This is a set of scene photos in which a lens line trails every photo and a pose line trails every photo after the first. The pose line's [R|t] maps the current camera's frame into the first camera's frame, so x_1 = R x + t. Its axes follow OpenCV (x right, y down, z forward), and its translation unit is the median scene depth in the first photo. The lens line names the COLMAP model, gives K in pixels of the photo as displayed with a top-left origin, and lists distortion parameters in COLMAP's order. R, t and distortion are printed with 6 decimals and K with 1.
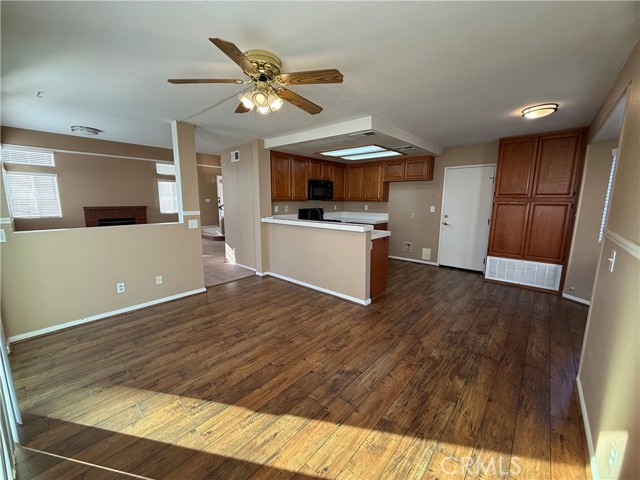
lens RADIAL K [[255.1, 0, 318.2], [0, 255.1, 240.0], [0, 0, 1]] dist [-0.000264, 0.000486]
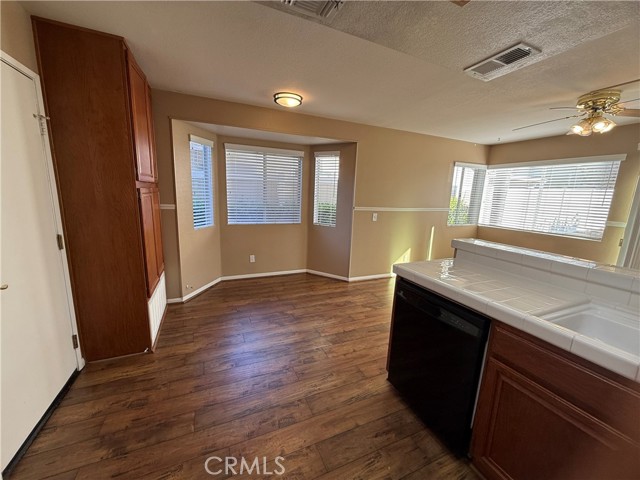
lens RADIAL K [[255.1, 0, 318.2], [0, 255.1, 240.0], [0, 0, 1]] dist [-0.000264, 0.000486]
pose [[-0.907669, -0.112801, 0.404244, 0.234754], [0.025219, 0.946803, 0.320824, -0.237310], [-0.418929, 0.301397, -0.856539, 1.498784]]
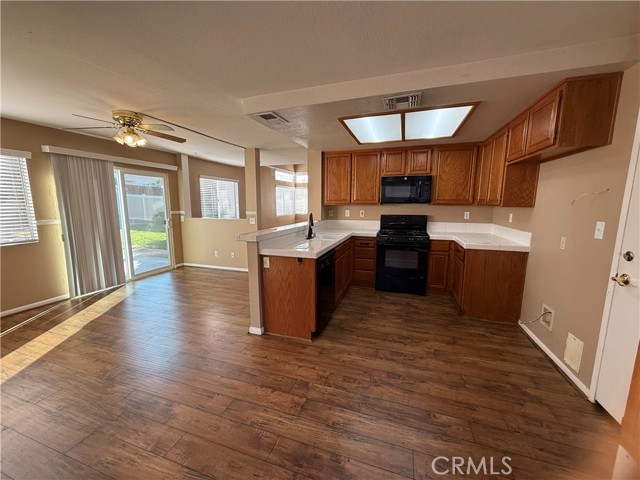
lens RADIAL K [[255.1, 0, 318.2], [0, 255.1, 240.0], [0, 0, 1]] dist [-0.000264, 0.000486]
pose [[0.390750, 0.129916, -0.911283, 0.898932], [-0.142204, 0.986625, 0.079681, -0.120572], [0.909446, 0.098453, 0.403998, 0.772014]]
